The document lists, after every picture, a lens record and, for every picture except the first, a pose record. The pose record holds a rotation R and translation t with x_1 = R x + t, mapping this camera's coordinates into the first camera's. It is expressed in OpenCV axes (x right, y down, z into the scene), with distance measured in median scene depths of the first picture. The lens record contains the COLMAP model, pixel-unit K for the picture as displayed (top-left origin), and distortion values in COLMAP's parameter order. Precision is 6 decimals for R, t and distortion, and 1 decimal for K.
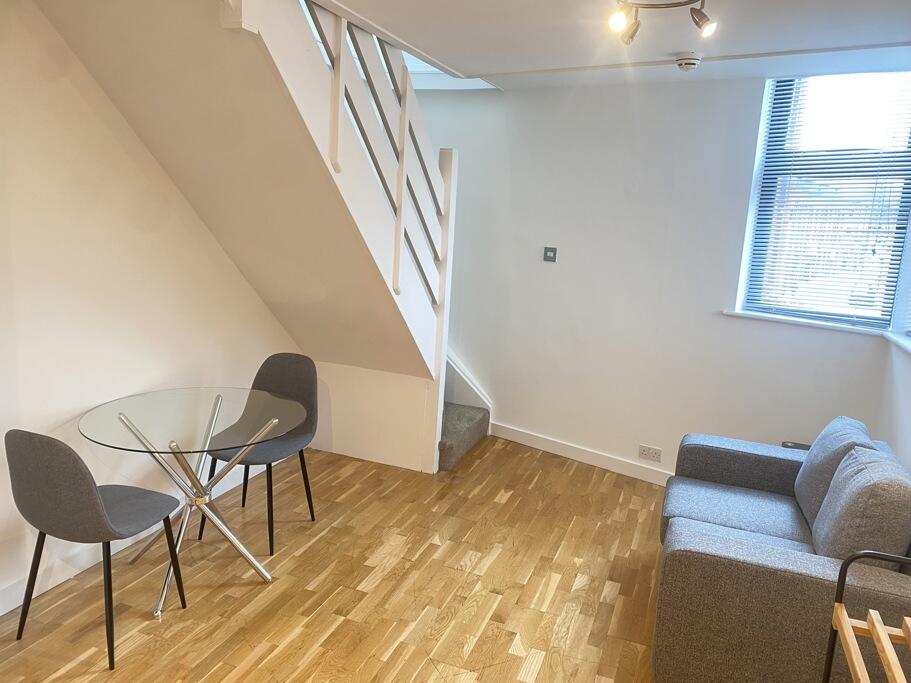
lens RADIAL K [[691.3, 0, 457.4], [0, 691.3, 340.5], [0, 0, 1]] dist [0.051722, -0.002731]
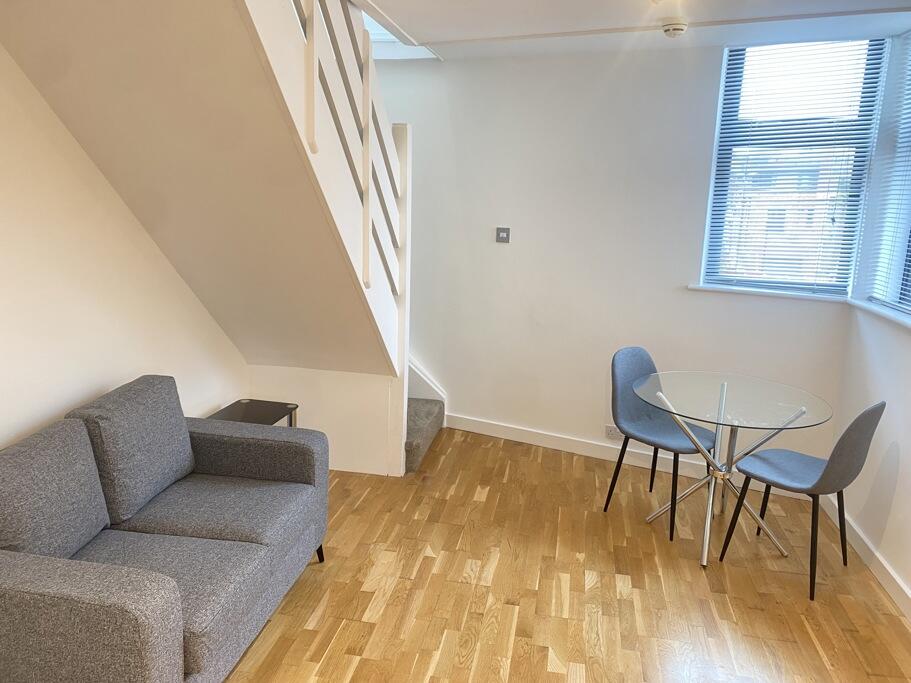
lens RADIAL K [[691.3, 0, 454.1], [0, 691.3, 340.9], [0, 0, 1]] dist [0.051722, -0.002731]
pose [[0.983267, -0.068442, 0.168827, -0.127930], [0.062892, 0.997296, 0.038007, -0.024252], [-0.170972, -0.026753, 0.984913, 0.086152]]
